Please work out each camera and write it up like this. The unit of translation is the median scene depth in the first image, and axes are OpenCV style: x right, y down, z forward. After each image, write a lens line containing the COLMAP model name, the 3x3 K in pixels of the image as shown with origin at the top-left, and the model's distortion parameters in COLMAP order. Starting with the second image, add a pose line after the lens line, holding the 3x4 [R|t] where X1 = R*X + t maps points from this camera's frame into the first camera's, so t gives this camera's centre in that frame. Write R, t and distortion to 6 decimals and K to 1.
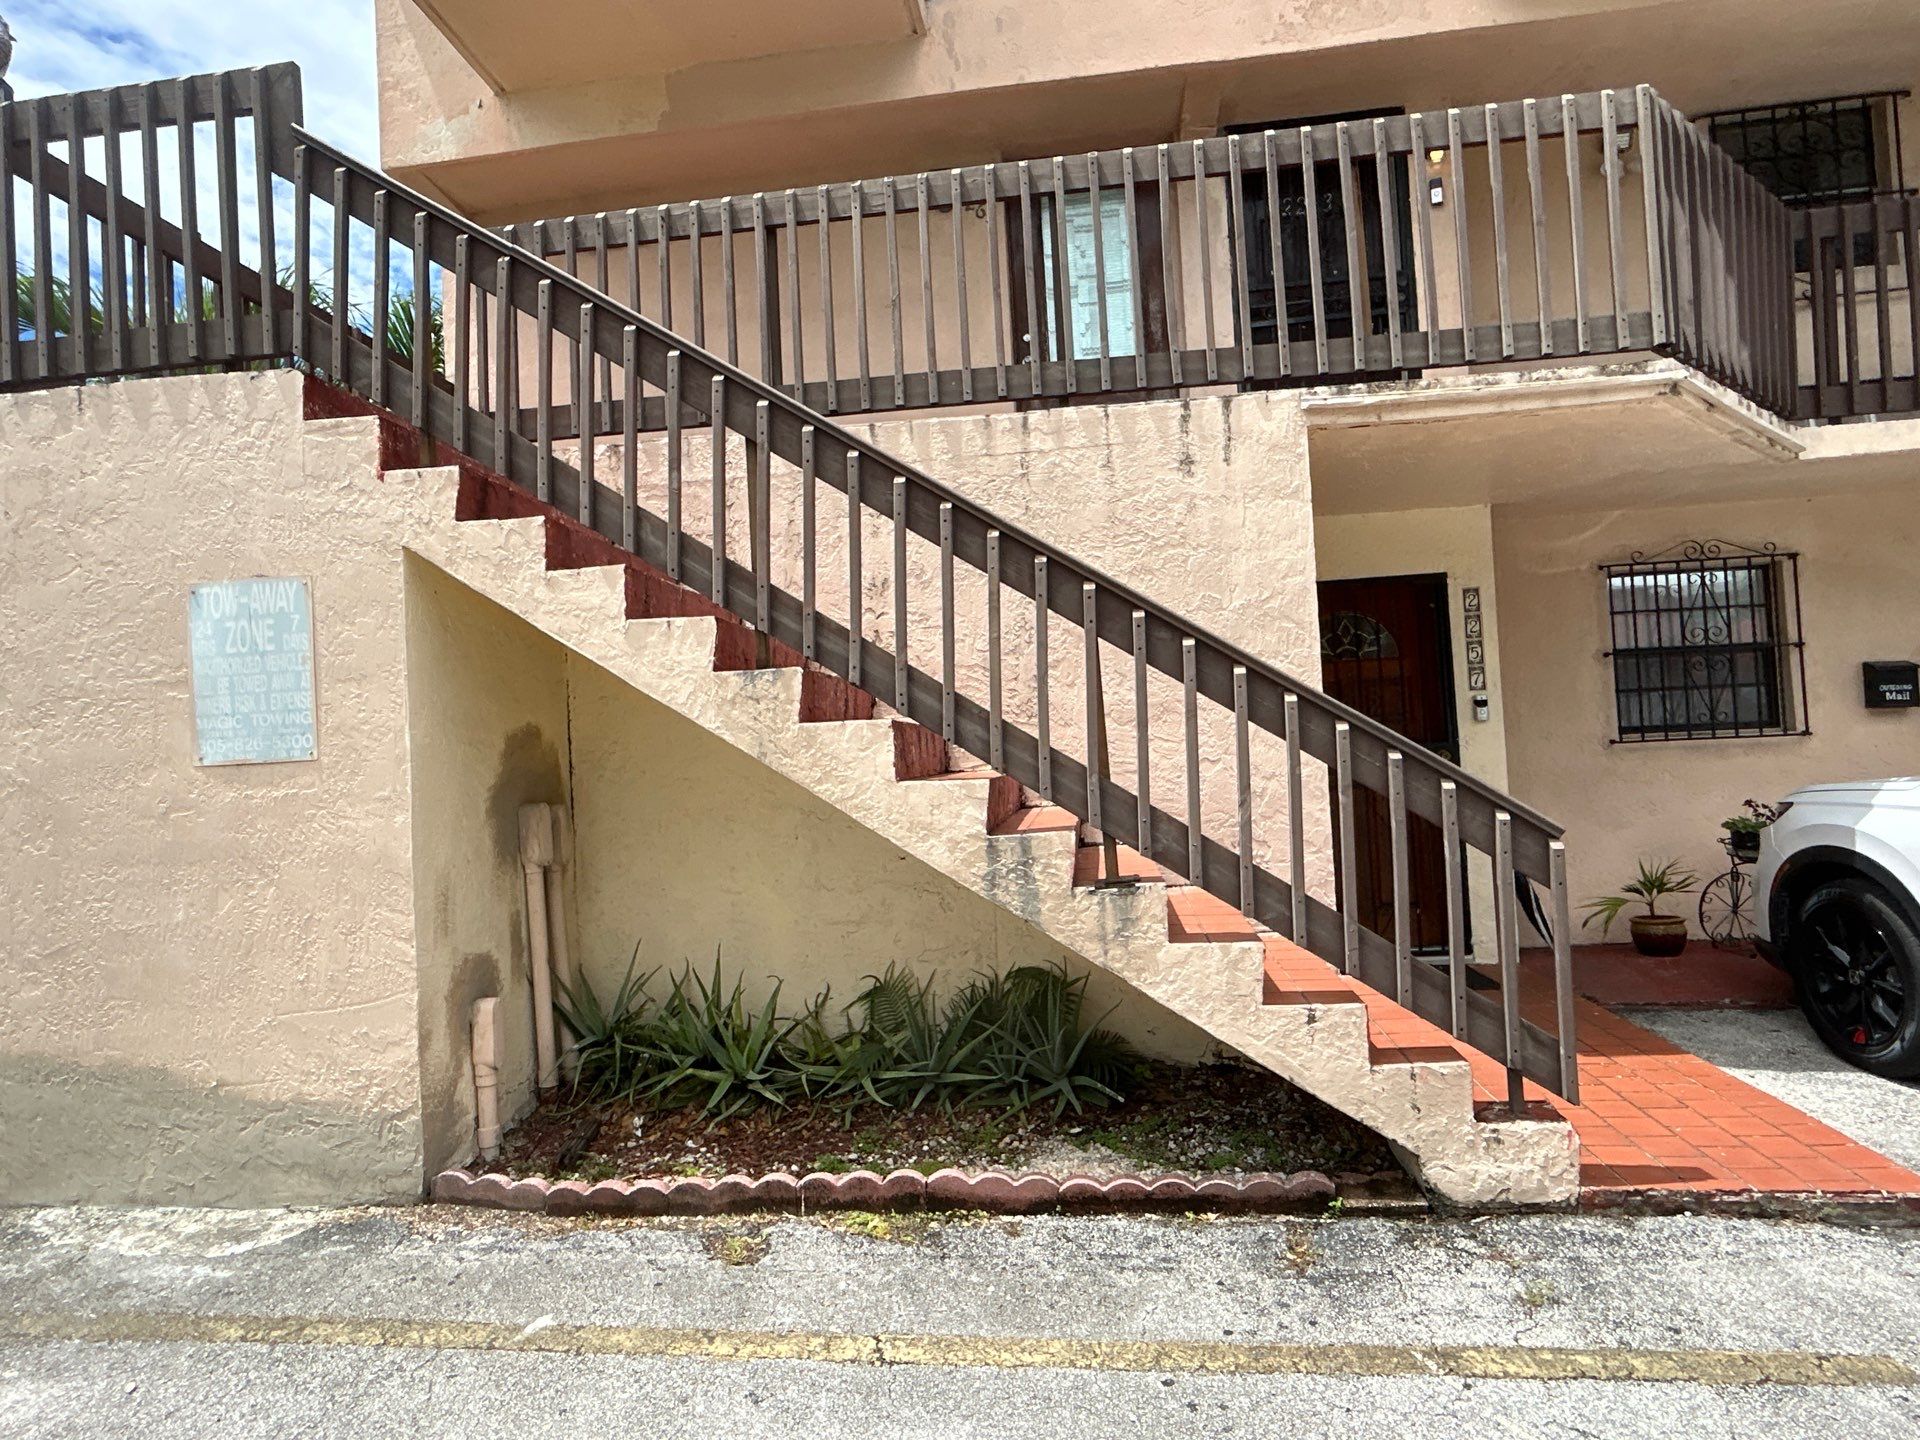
lens RADIAL K [[1061.3, 0, 960.0], [0, 1061.3, 720.0], [0, 0, 1]] dist [-0.002392, 0.000654]
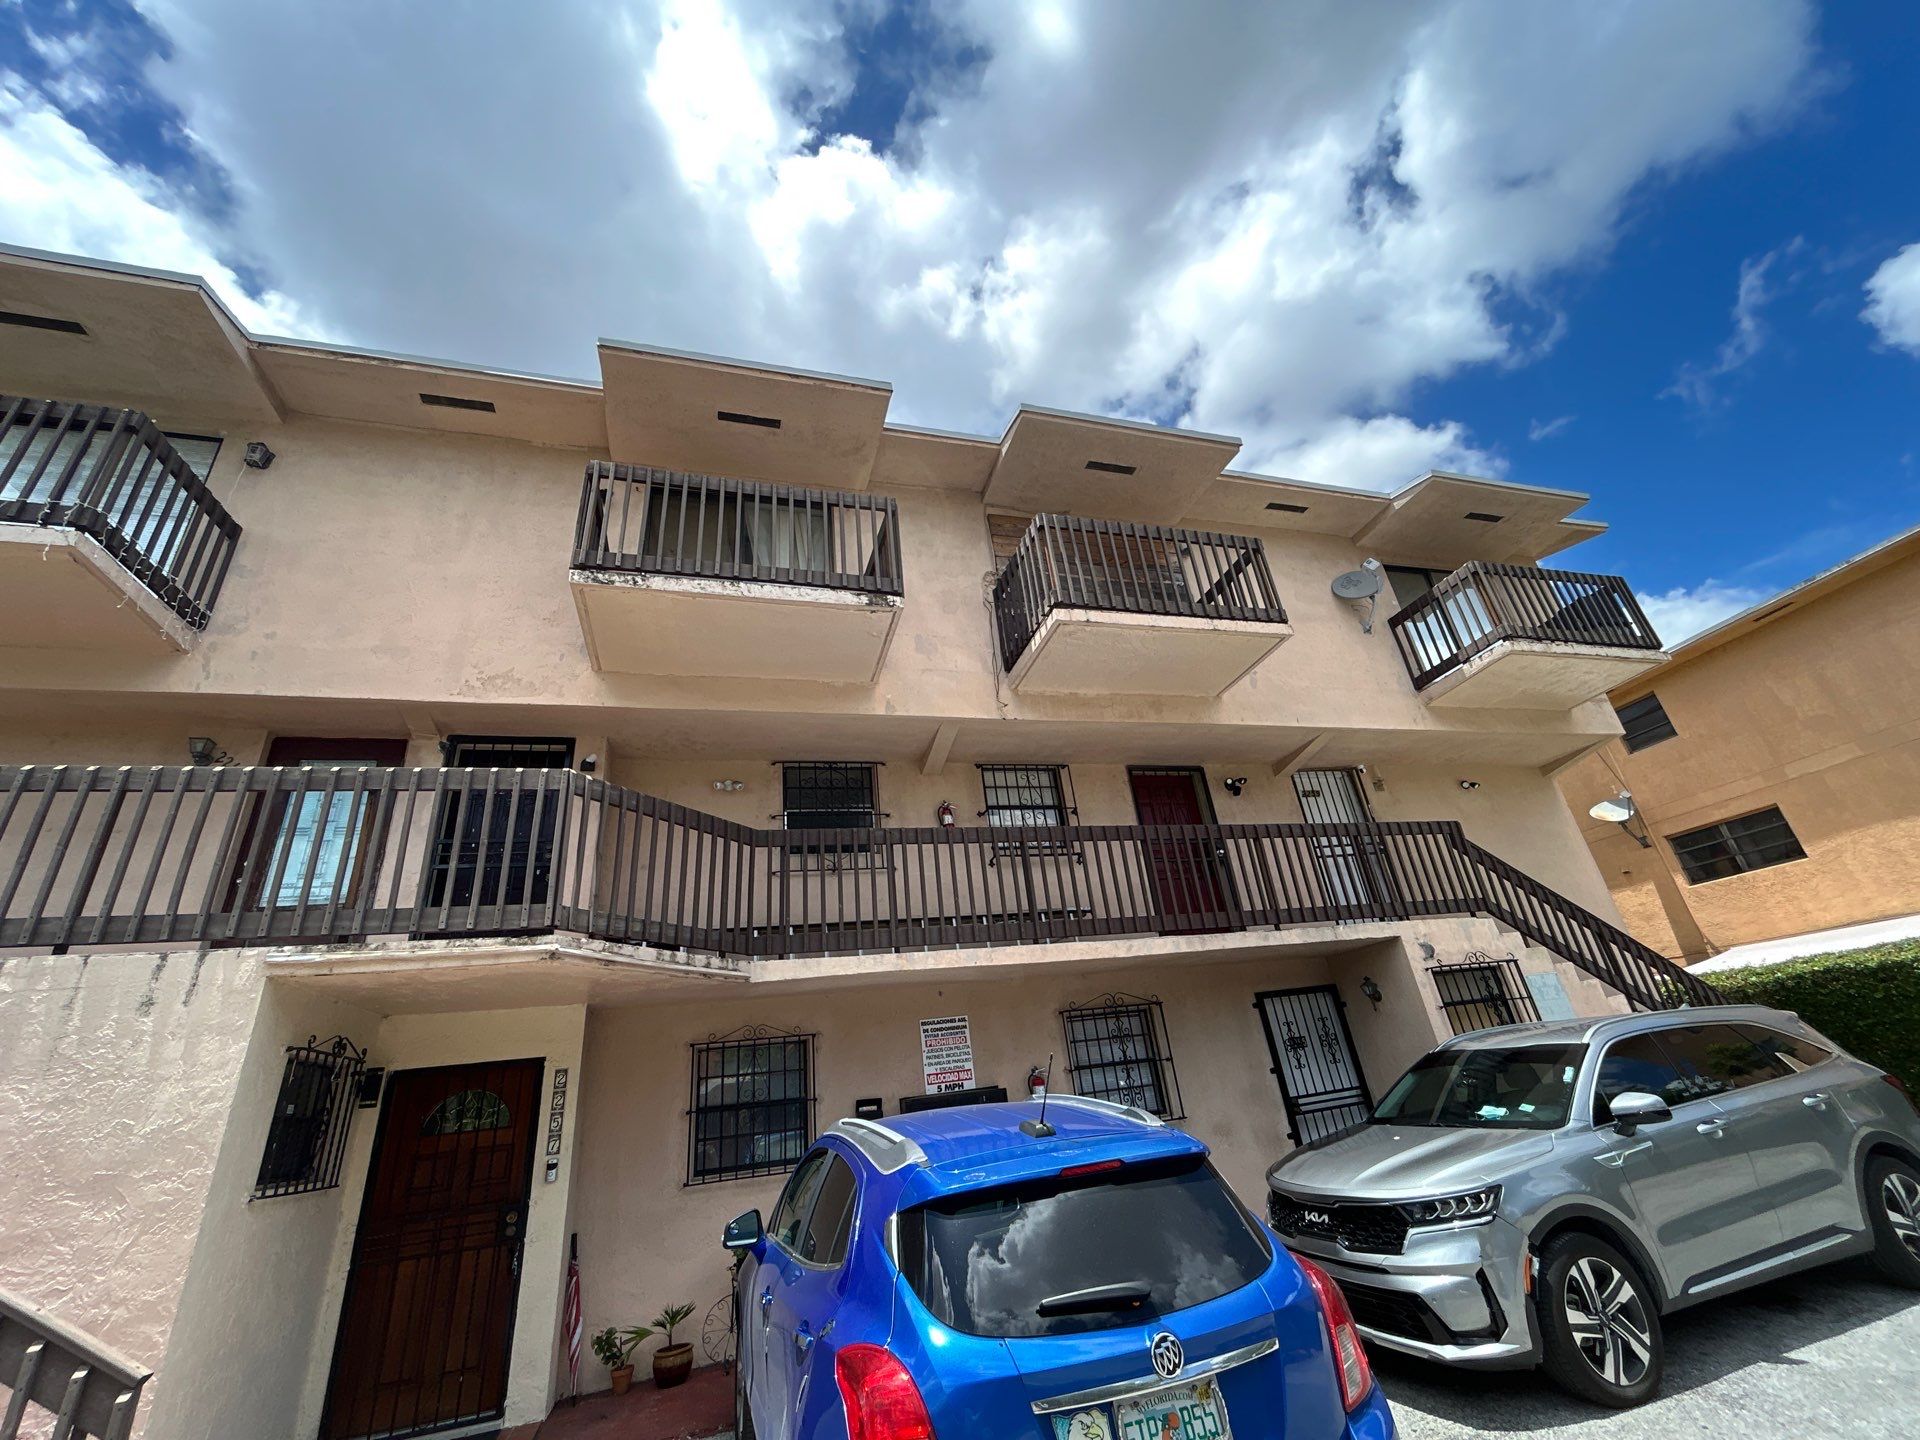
lens RADIAL K [[784.4, 0, 960.0], [0, 784.4, 720.0], [0, 0, 1]] dist [-0.000499, -0.000074]
pose [[0.917062, 0.129323, 0.377190, 0.820977], [0.048401, 0.902848, -0.427228, -0.118935], [-0.395796, 0.410051, 0.821708, -0.338561]]
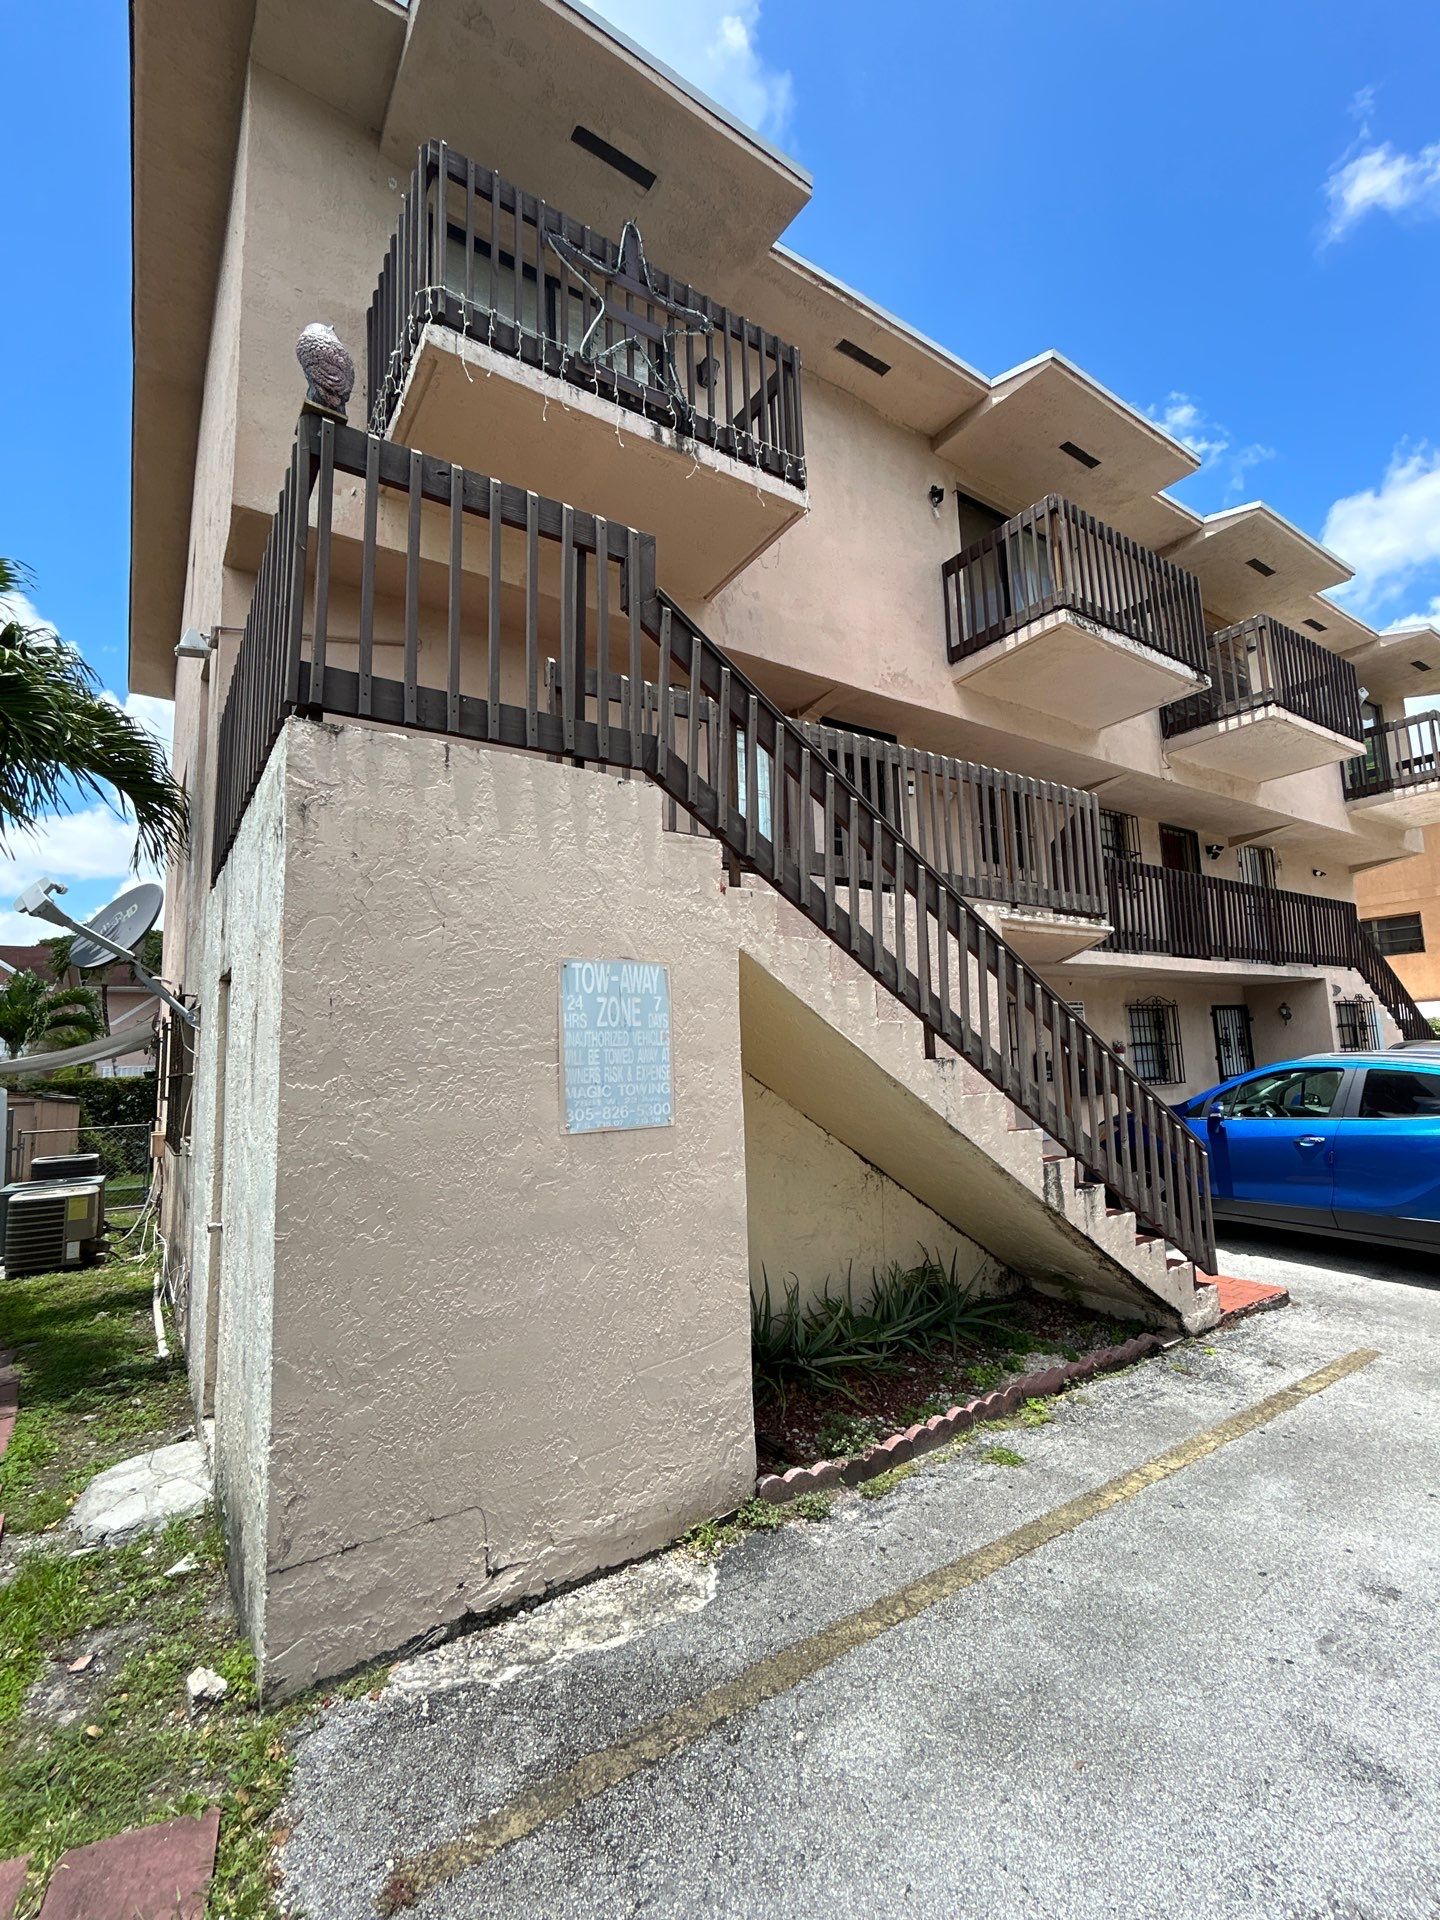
lens RADIAL K [[863.7, 0, 720.0], [0, 863.7, 960.0], [0, 0, 1]] dist [0.001153, 0.000161]
pose [[0.744565, 0.104547, 0.659312, -1.168041], [-0.020586, 0.990786, -0.133862, -0.015214], [-0.667232, 0.086096, 0.739857, 0.263780]]
